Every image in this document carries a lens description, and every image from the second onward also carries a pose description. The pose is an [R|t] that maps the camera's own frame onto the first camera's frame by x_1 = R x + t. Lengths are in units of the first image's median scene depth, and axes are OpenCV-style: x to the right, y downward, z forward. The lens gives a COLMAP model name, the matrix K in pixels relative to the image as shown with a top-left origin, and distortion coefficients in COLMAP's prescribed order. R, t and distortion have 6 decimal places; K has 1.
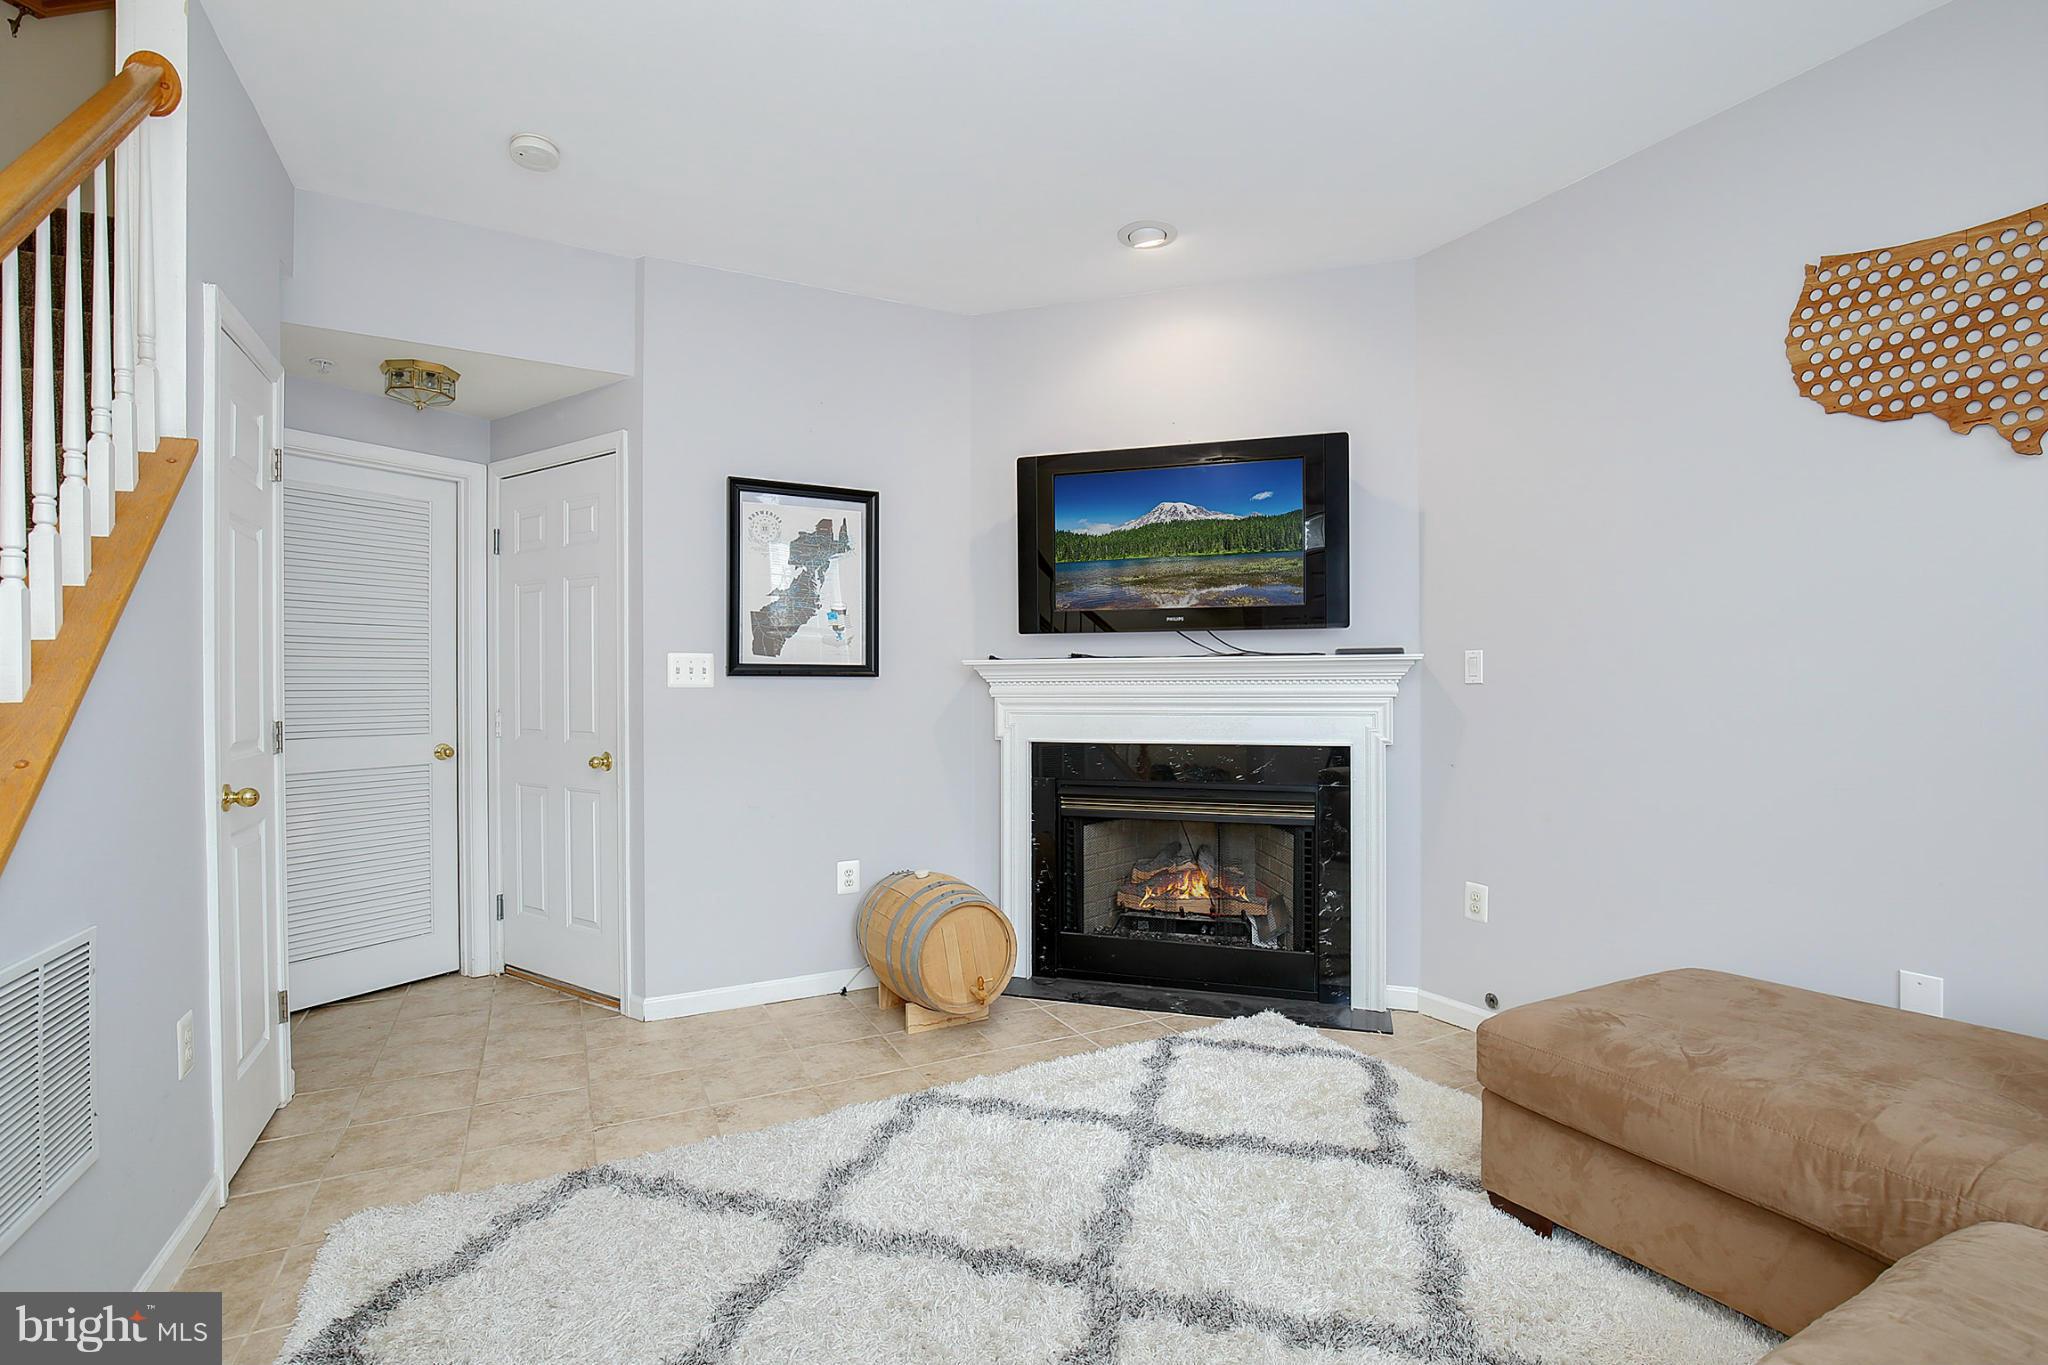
lens RADIAL K [[944.0, 0, 1031.5], [0, 944.0, 685.1], [0, 0, 1]] dist [-0.036075, 0.005945]
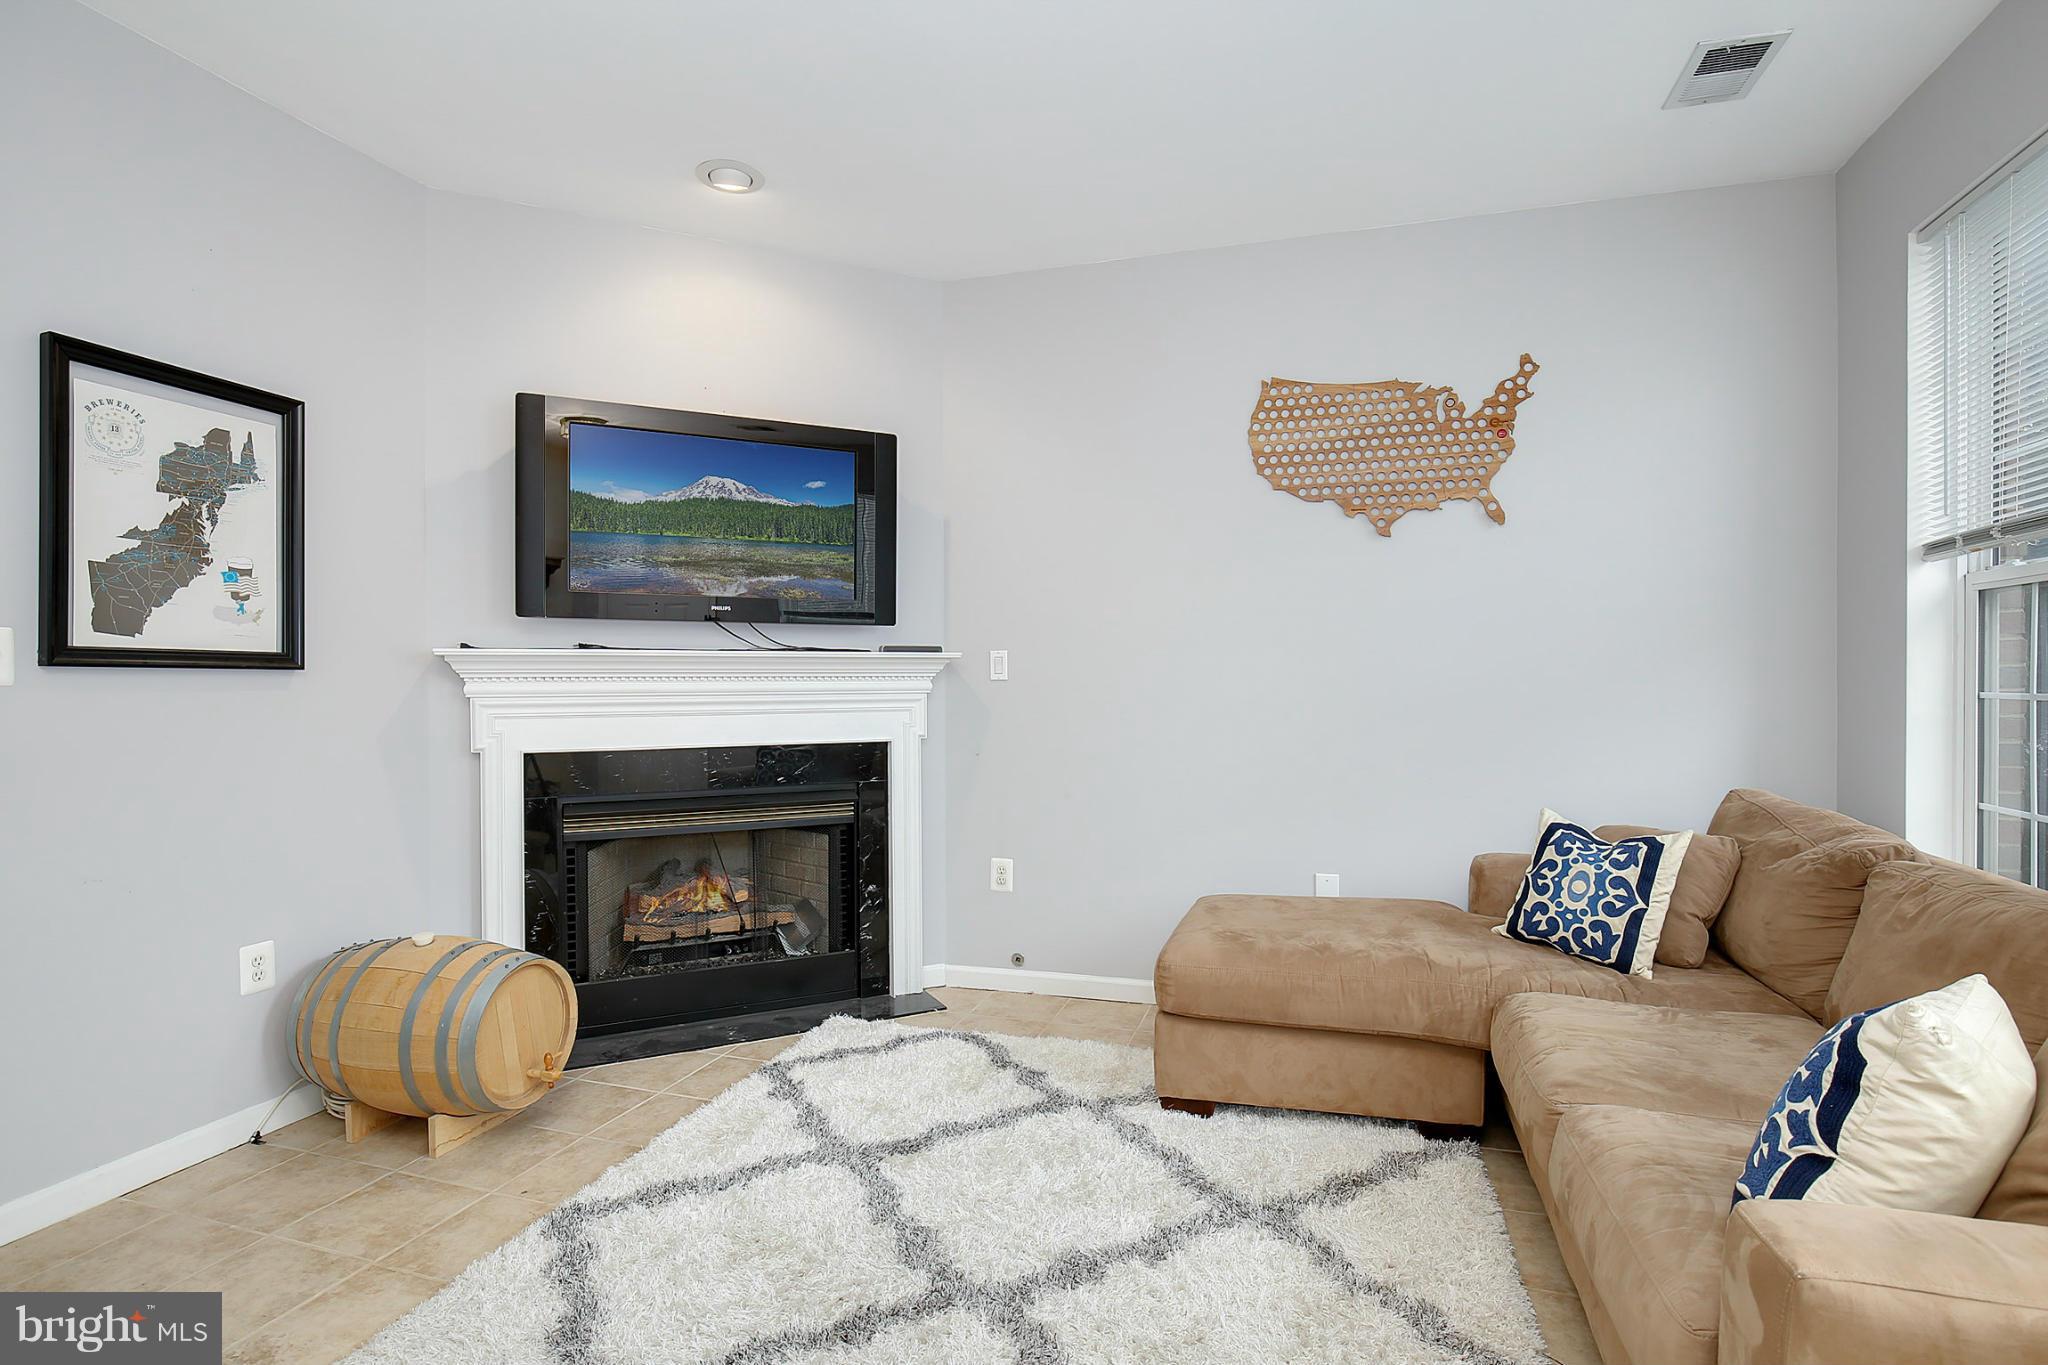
lens RADIAL K [[1001.4, 0, 1039.6], [0, 1001.4, 688.4], [0, 0, 1]] dist [-0.026494, 0.000280]
pose [[0.701277, -0.004841, 0.712872, -0.329210], [0.000596, 0.999981, 0.006204, 0.000861], [-0.712889, -0.003926, 0.701266, 0.120040]]
